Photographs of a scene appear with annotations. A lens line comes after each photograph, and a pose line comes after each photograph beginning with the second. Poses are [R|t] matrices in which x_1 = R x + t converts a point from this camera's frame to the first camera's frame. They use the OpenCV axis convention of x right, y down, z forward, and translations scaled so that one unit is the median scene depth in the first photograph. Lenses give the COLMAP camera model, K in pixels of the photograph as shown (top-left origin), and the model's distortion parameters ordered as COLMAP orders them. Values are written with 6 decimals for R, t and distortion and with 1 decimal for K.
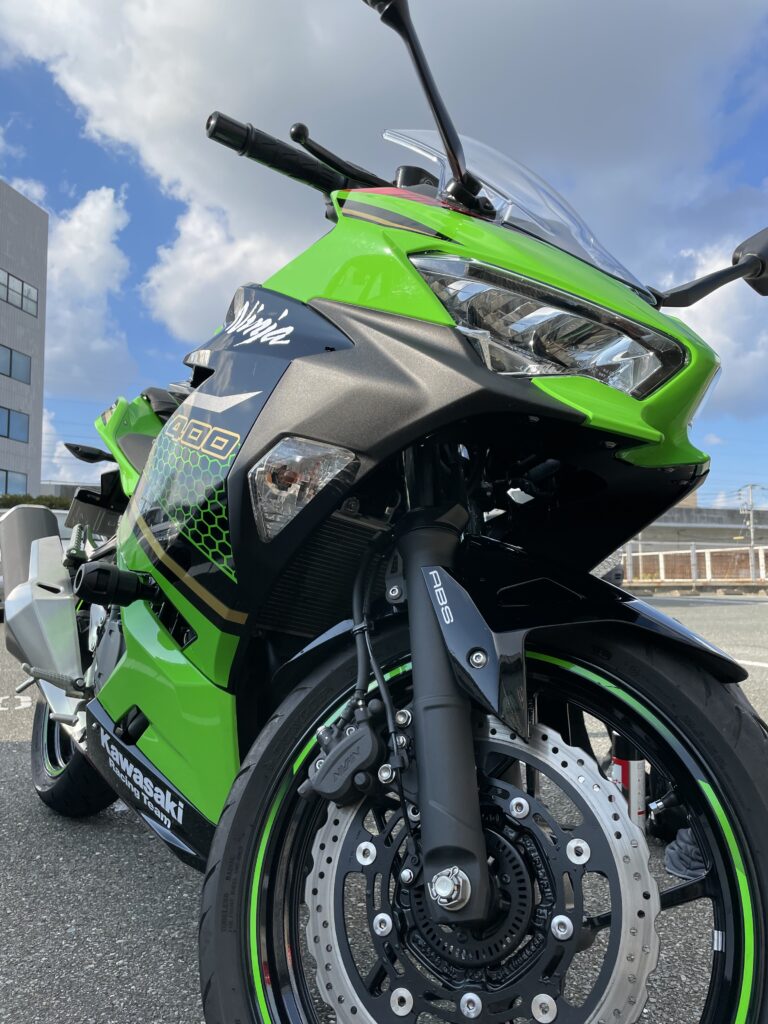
lens RADIAL K [[789.6, 0, 384.0], [0, 789.6, 512.0], [0, 0, 1]] dist [0.098374, -0.137534]
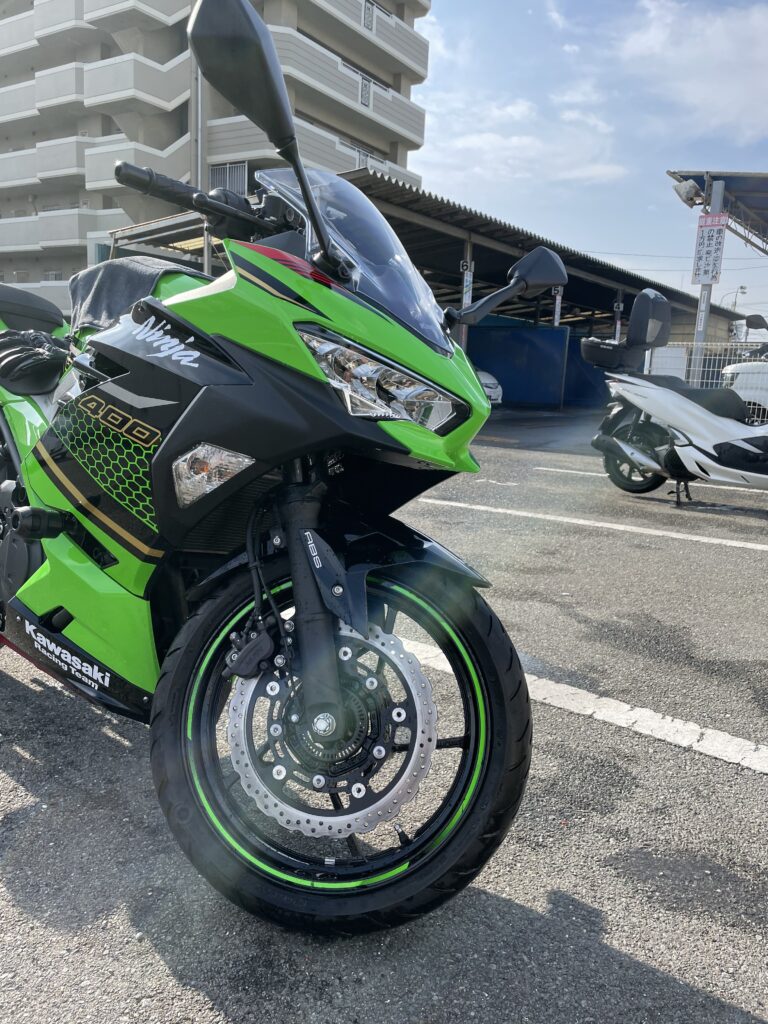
lens RADIAL K [[789.6, 0, 384.0], [0, 789.6, 512.0], [0, 0, 1]] dist [0.098374, -0.137534]
pose [[0.964644, -0.035557, 0.261147, -0.164558], [-0.032072, 0.967657, 0.250222, -0.300351], [-0.261597, -0.249750, 0.932304, -0.381158]]
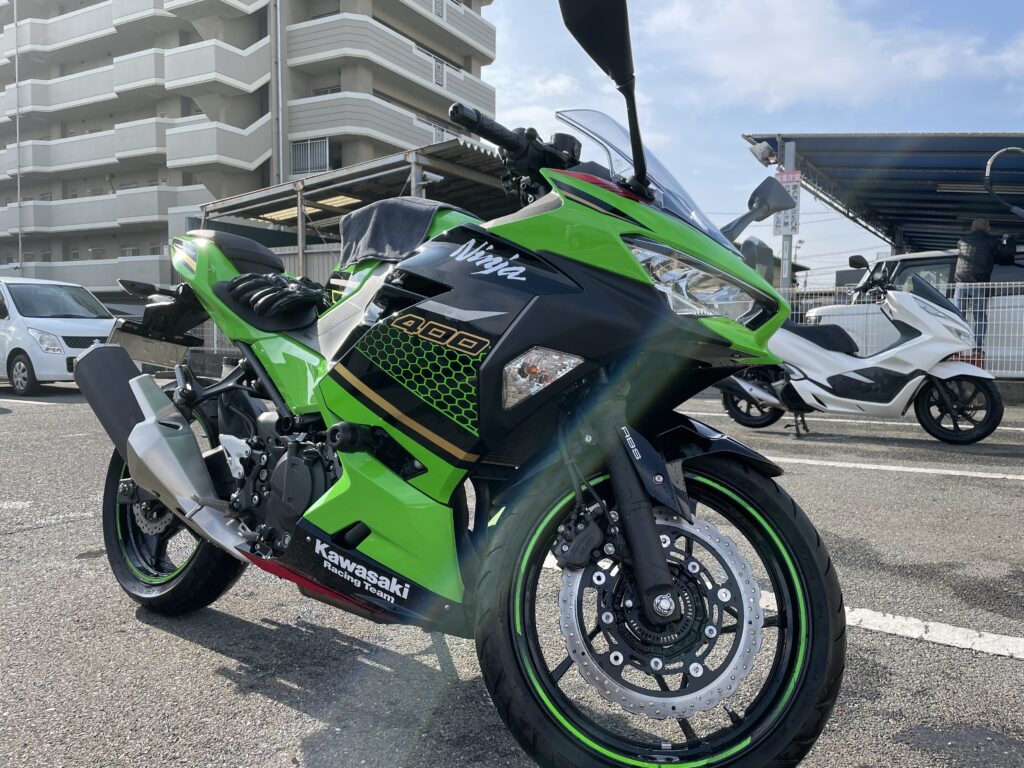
lens RADIAL K [[789.6, 0, 519.2], [0, 789.6, 379.1], [0, 0, 1]] dist [0.098374, -0.137534]
pose [[0.940890, -0.047606, 0.335351, -0.594510], [0.002228, 0.990922, 0.134419, -0.211911], [-0.338706, -0.125726, 0.932454, -0.380736]]
